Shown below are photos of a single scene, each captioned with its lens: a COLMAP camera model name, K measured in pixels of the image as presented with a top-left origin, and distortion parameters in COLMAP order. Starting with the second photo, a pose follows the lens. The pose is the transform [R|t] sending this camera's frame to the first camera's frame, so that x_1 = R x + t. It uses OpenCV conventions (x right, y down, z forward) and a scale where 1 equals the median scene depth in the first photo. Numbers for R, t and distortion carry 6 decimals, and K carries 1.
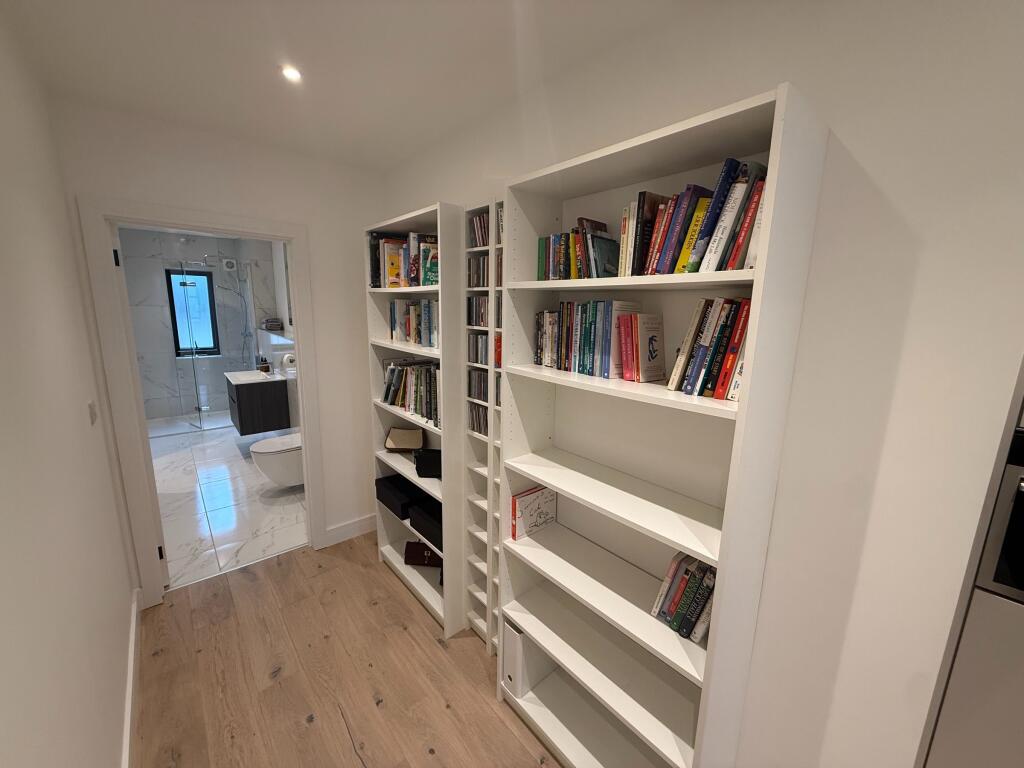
lens RADIAL K [[408.8, 0, 512.3], [0, 408.8, 386.5], [0, 0, 1]] dist [-0.002804, 0.000013]
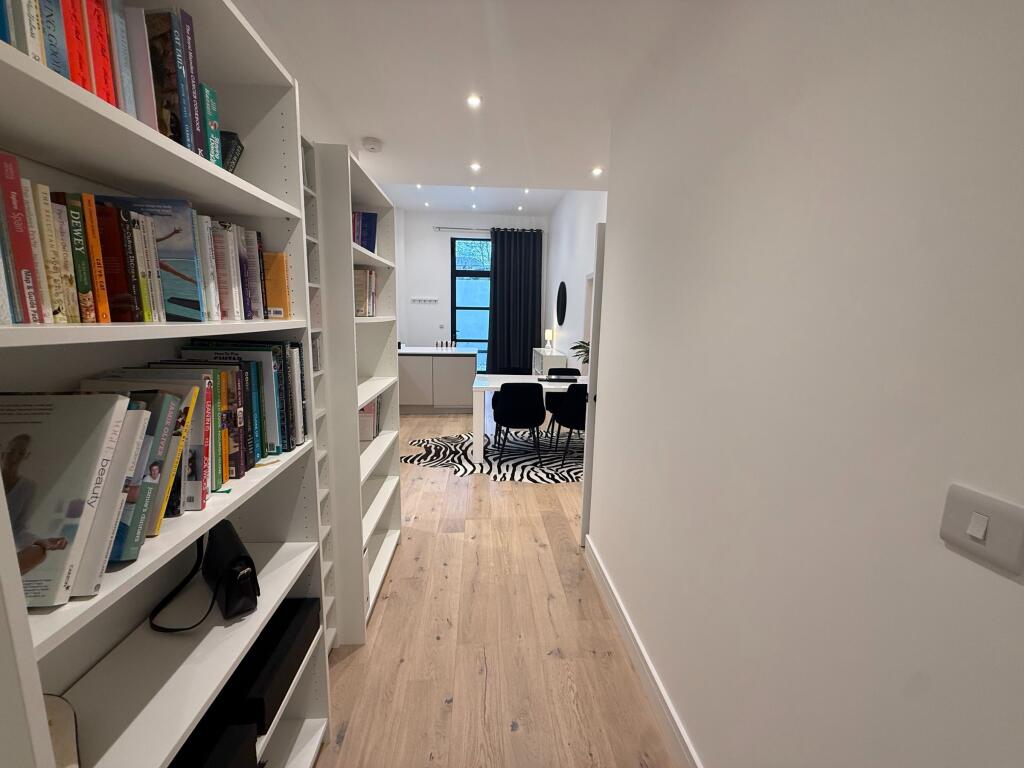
lens RADIAL K [[408.8, 0, 510.9], [0, 408.8, 381.5], [0, 0, 1]] dist [-0.002804, 0.000013]
pose [[-0.804216, -0.130893, 0.579745, -0.816952], [0.075914, 0.944834, 0.318630, -0.165877], [-0.589469, 0.300258, -0.749914, 1.301692]]
